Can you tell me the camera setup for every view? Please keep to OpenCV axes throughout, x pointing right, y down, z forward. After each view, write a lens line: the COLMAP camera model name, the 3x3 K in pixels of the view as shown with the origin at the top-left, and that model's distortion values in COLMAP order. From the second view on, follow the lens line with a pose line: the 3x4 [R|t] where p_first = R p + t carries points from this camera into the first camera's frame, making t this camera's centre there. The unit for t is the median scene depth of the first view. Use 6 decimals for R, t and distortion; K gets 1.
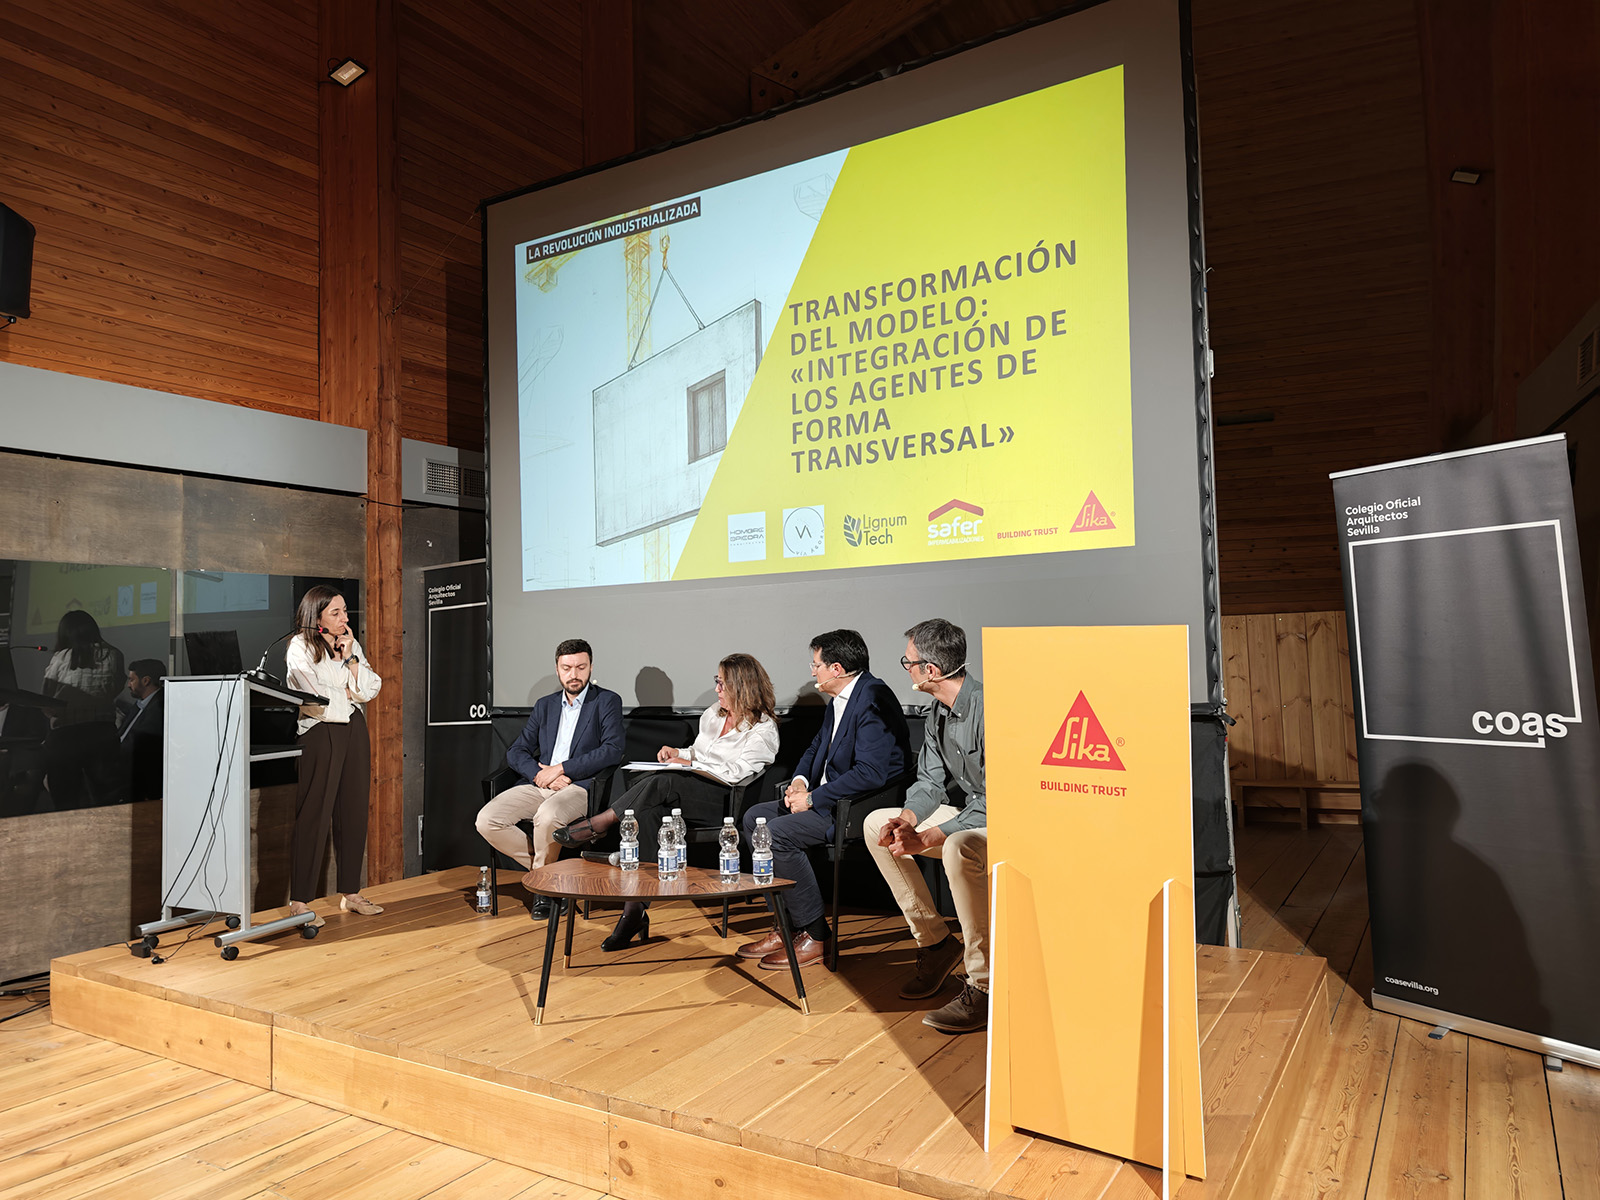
lens RADIAL K [[1078.4, 0, 806.2], [0, 1078.4, 596.9], [0, 0, 1]] dist [0.006951, -0.001719]
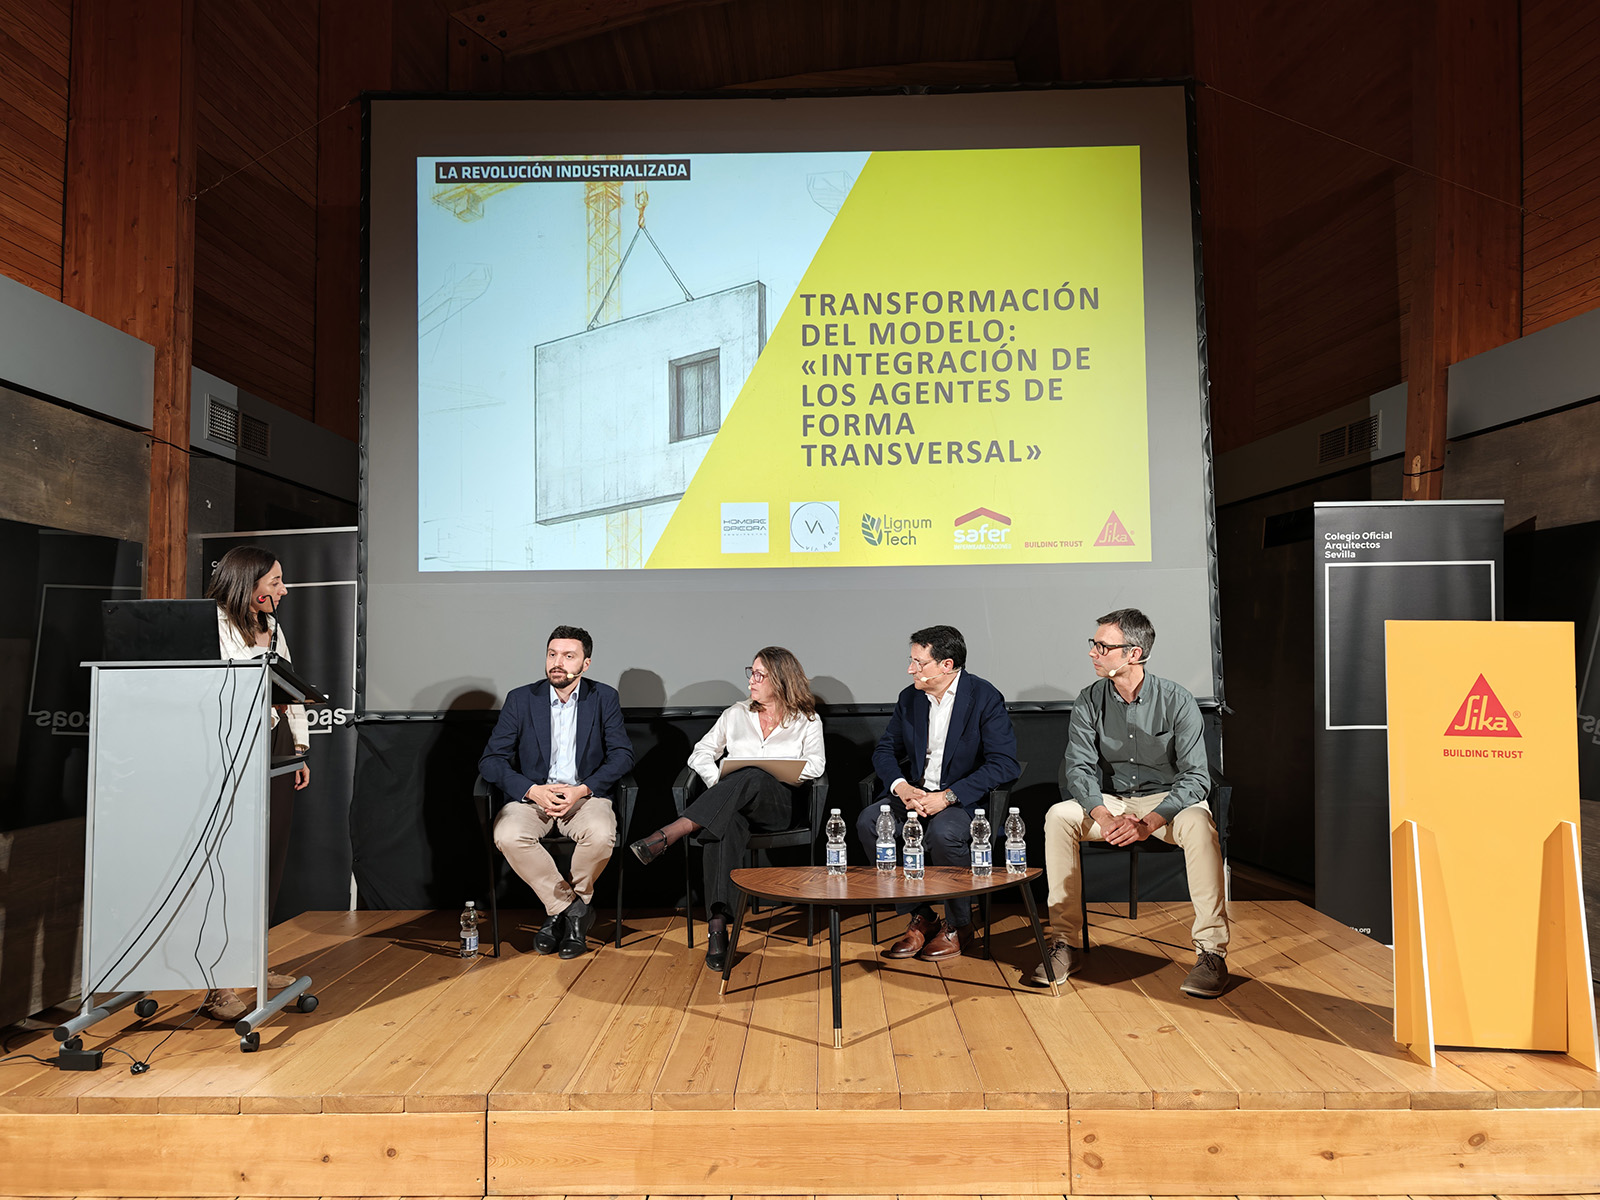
lens RADIAL K [[1082.4, 0, 797.0], [0, 1082.4, 596.1], [0, 0, 1]] dist [0.007360, -0.002388]
pose [[0.865938, 0.047641, 0.497878, -0.507295], [-0.038550, 0.998849, -0.028530, 0.031440], [-0.498664, 0.005512, 0.866778, 0.157035]]
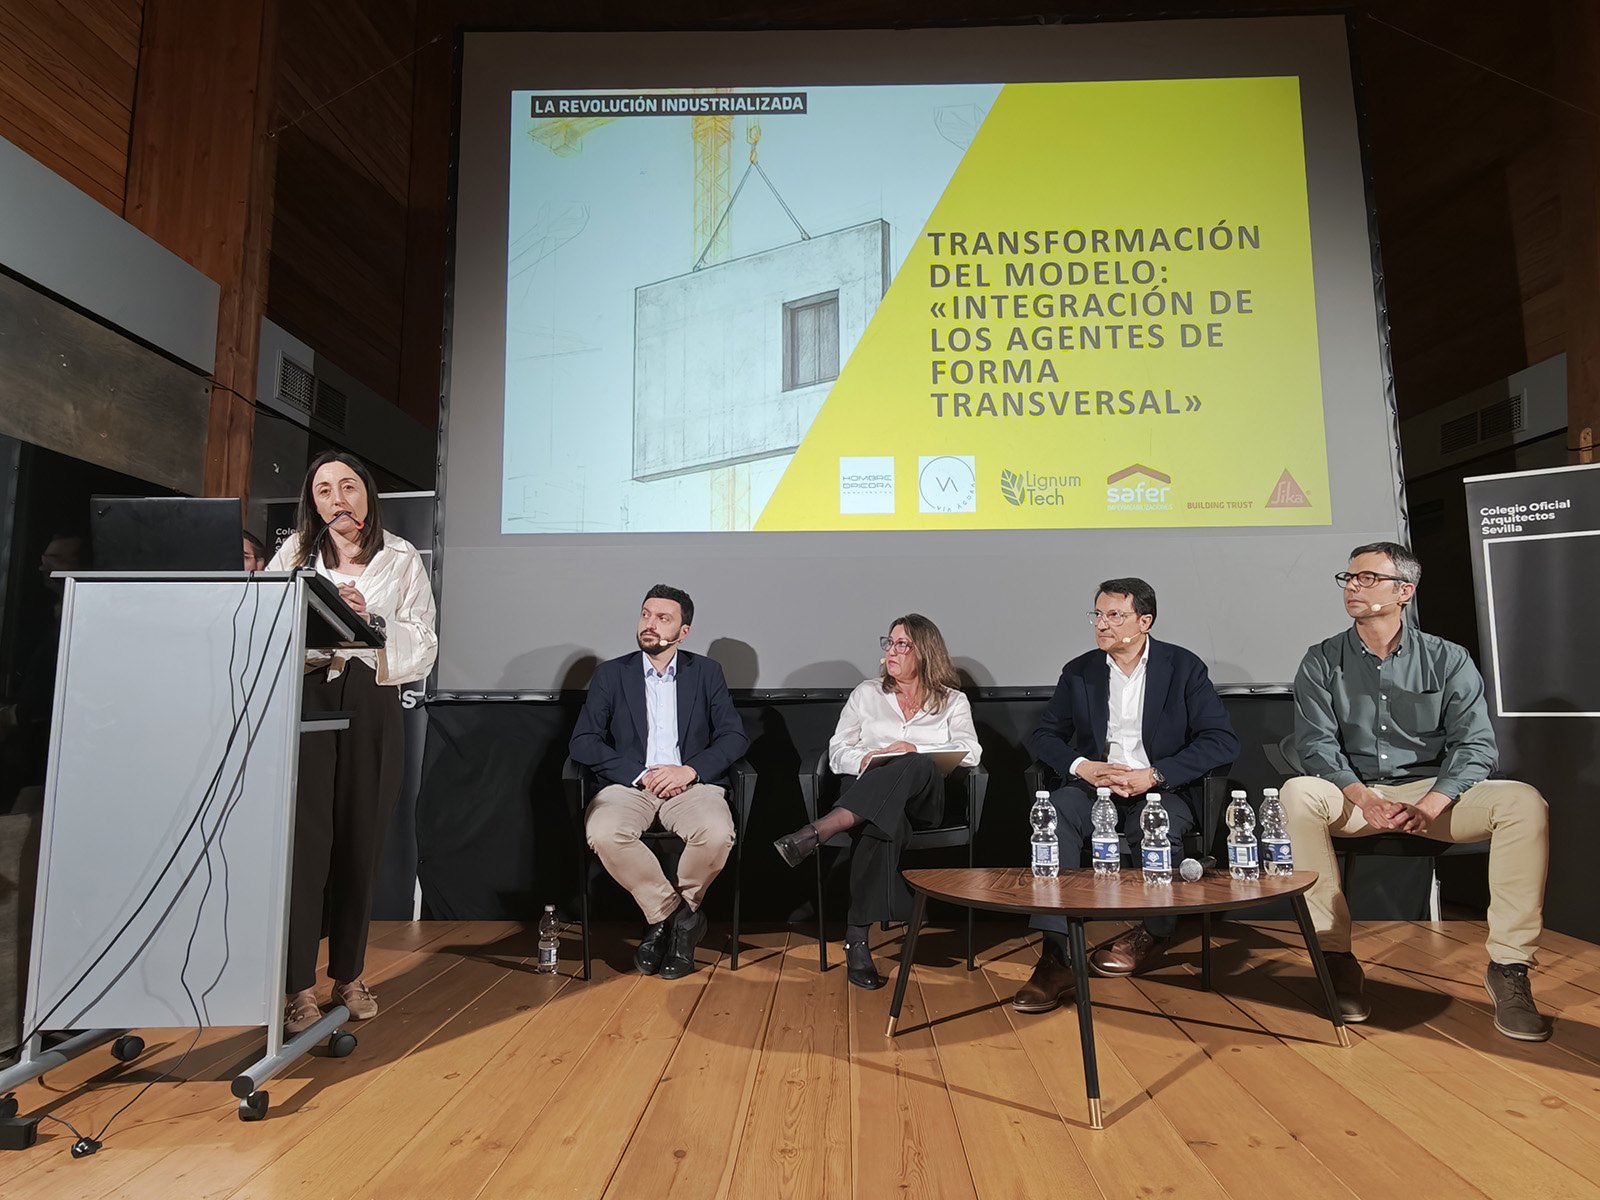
lens RADIAL K [[942.2, 0, 806.1], [0, 942.2, 591.8], [0, 0, 1]] dist [-0.033479, 0.035348]
pose [[0.871817, 0.083665, 0.482634, -0.461996], [-0.046758, 0.995020, -0.088027, 0.097937], [-0.487595, 0.054176, 0.871387, 0.405353]]
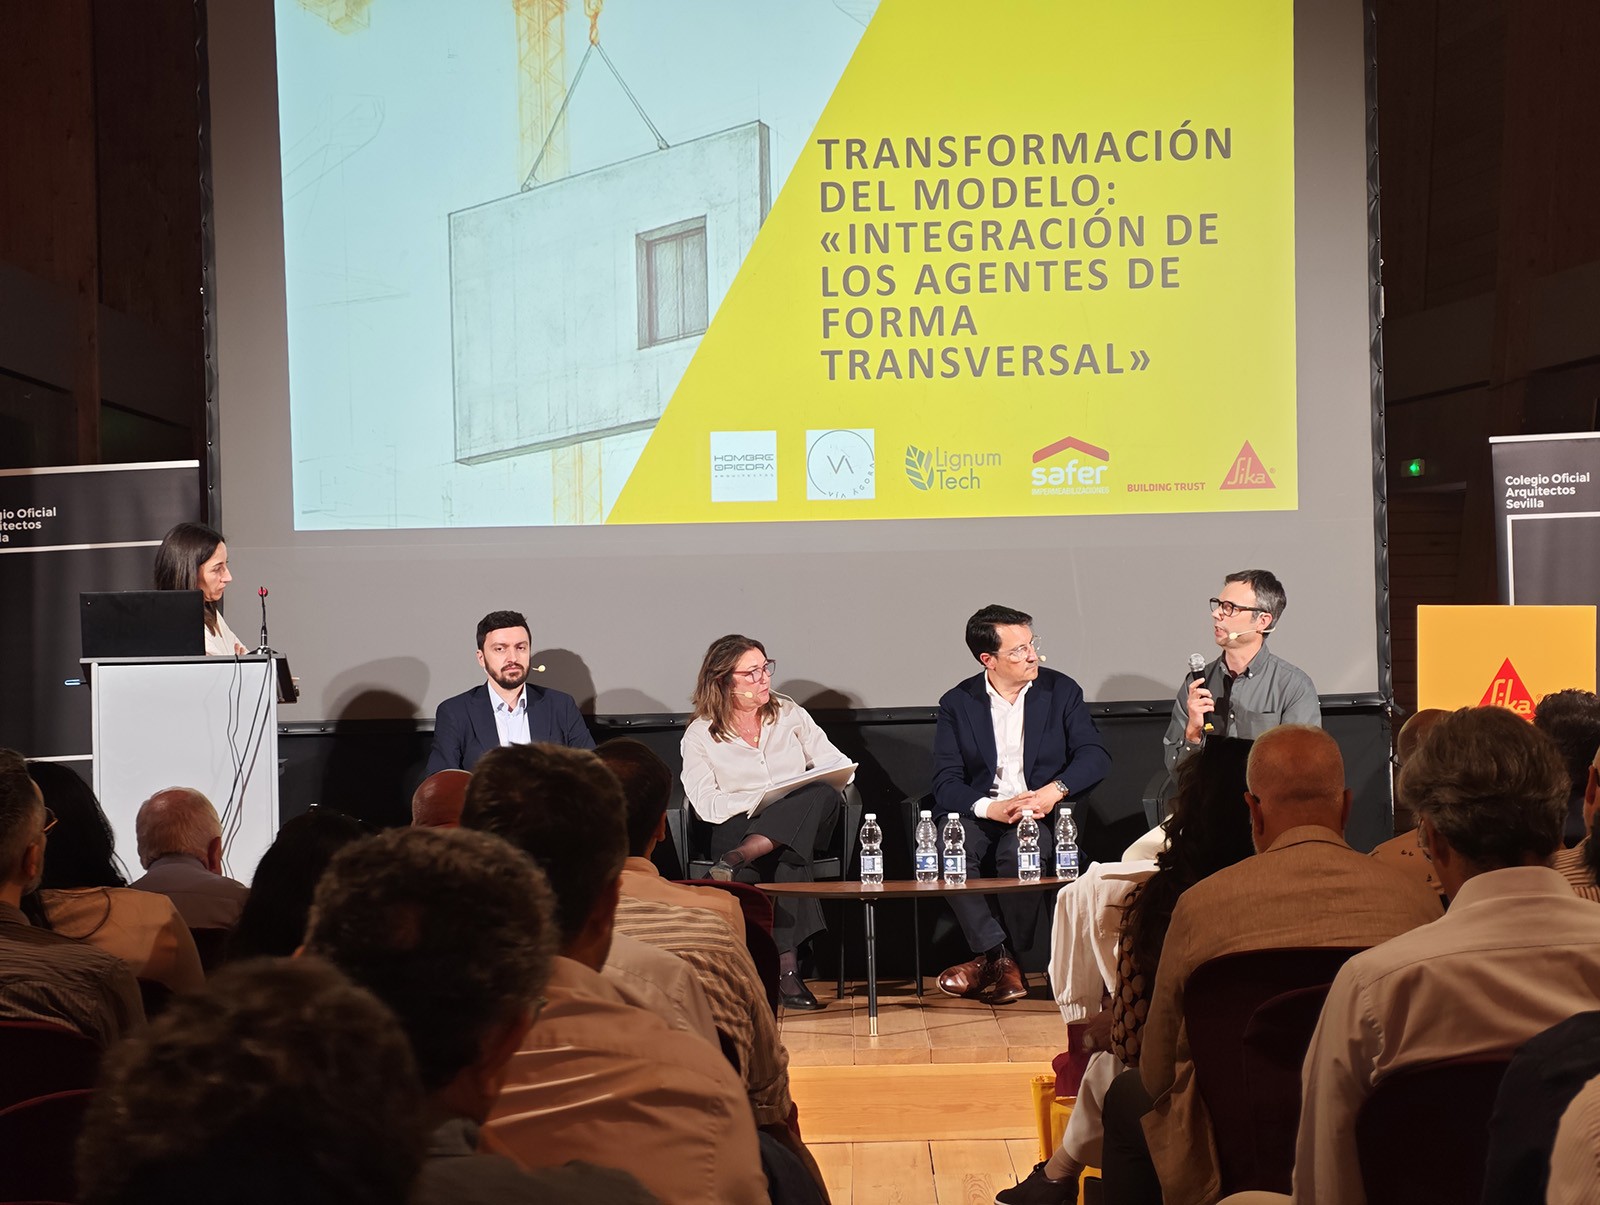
lens RADIAL K [[3639.8, 0, 859.4], [0, 3639.8, 605.3], [0, 0, 1]] dist [-0.079886, 3.268378]
pose [[0.850430, 0.014595, 0.525885, -1.267316], [-0.030896, 0.999275, 0.022231, -0.021412], [-0.525180, -0.035154, 0.850265, -1.066542]]
